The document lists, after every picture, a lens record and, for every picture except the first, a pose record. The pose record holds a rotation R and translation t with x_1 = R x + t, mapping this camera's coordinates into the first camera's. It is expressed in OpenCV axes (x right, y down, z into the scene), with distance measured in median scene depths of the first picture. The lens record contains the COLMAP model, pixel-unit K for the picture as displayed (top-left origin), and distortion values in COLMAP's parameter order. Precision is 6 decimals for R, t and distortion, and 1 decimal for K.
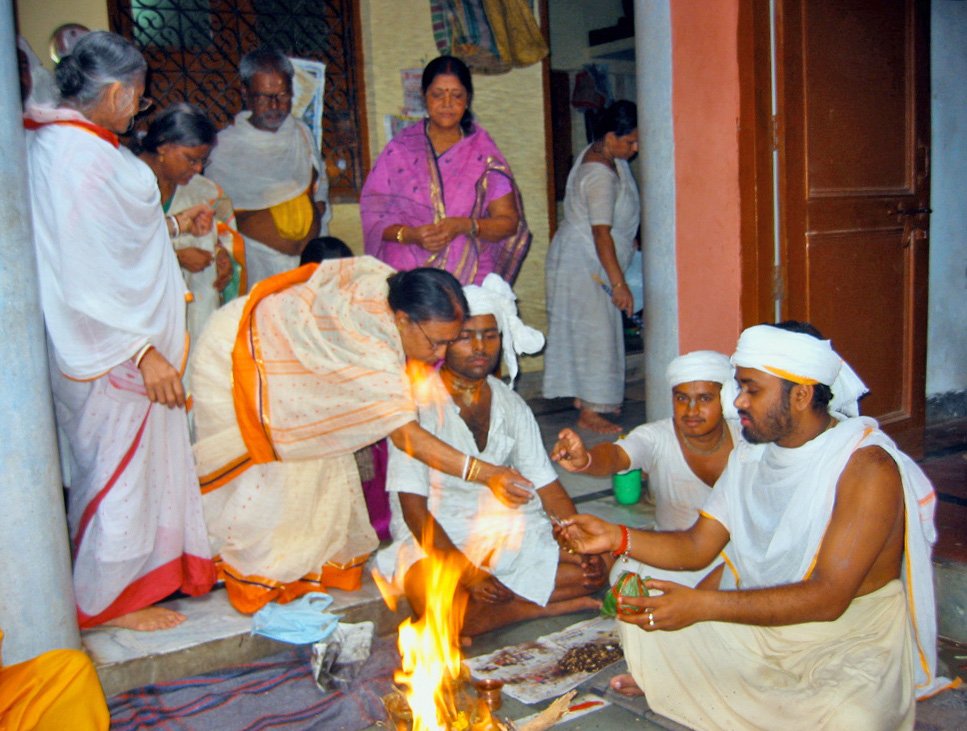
lens RADIAL K [[1054.1, 0, 482.7], [0, 1054.1, 376.5], [0, 0, 1]] dist [-0.118194, 0.053114]
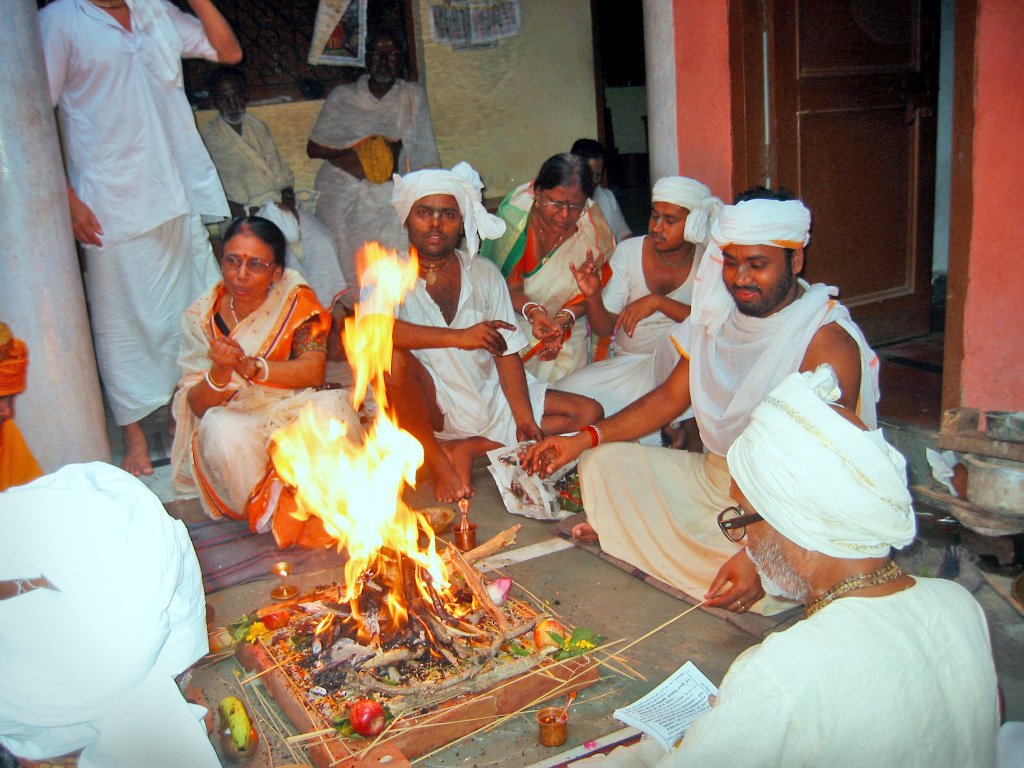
lens RADIAL K [[1055.1, 0, 509.5], [0, 1055.1, 393.1], [0, 0, 1]] dist [-0.131709, 0.111017]
pose [[0.996265, 0.000049, -0.086346, 0.109553], [0.010226, 0.992896, 0.118547, 0.013224], [0.085738, -0.118987, 0.989187, -0.072341]]
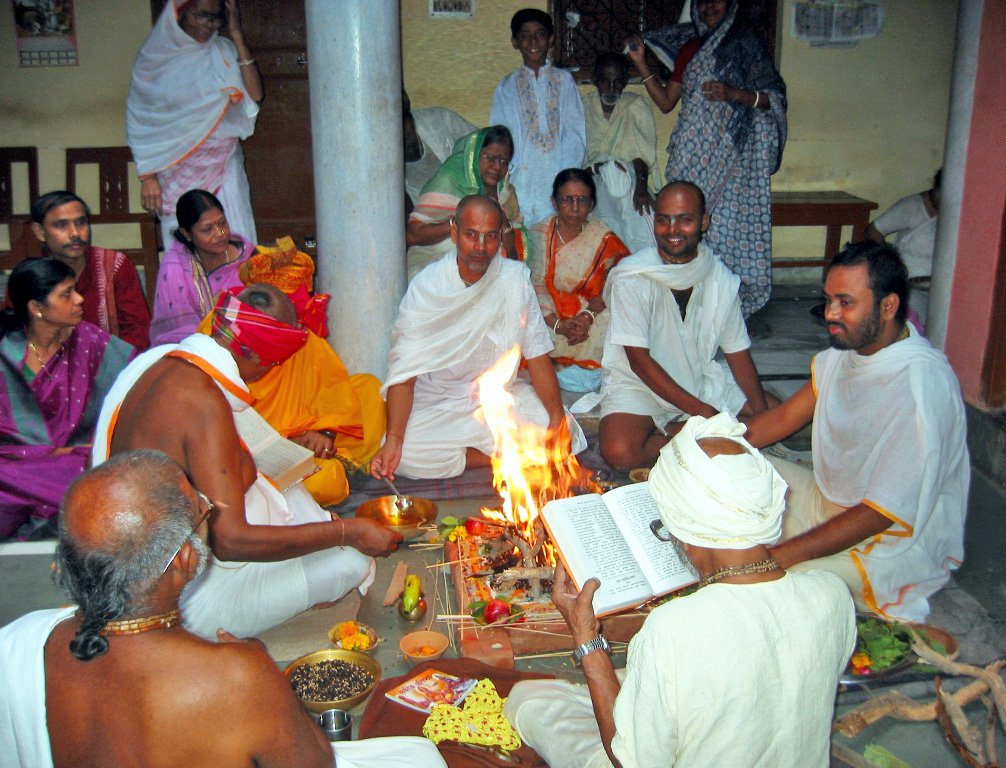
lens RADIAL K [[1056.7, 0, 503.0], [0, 1056.7, 384.0], [0, 0, 1]] dist [-0.088862, -0.016804]
pose [[0.876377, 0.185263, -0.444568, 0.283283], [-0.113606, 0.976528, 0.182994, -0.040035], [0.468035, -0.109866, 0.876854, -0.173365]]
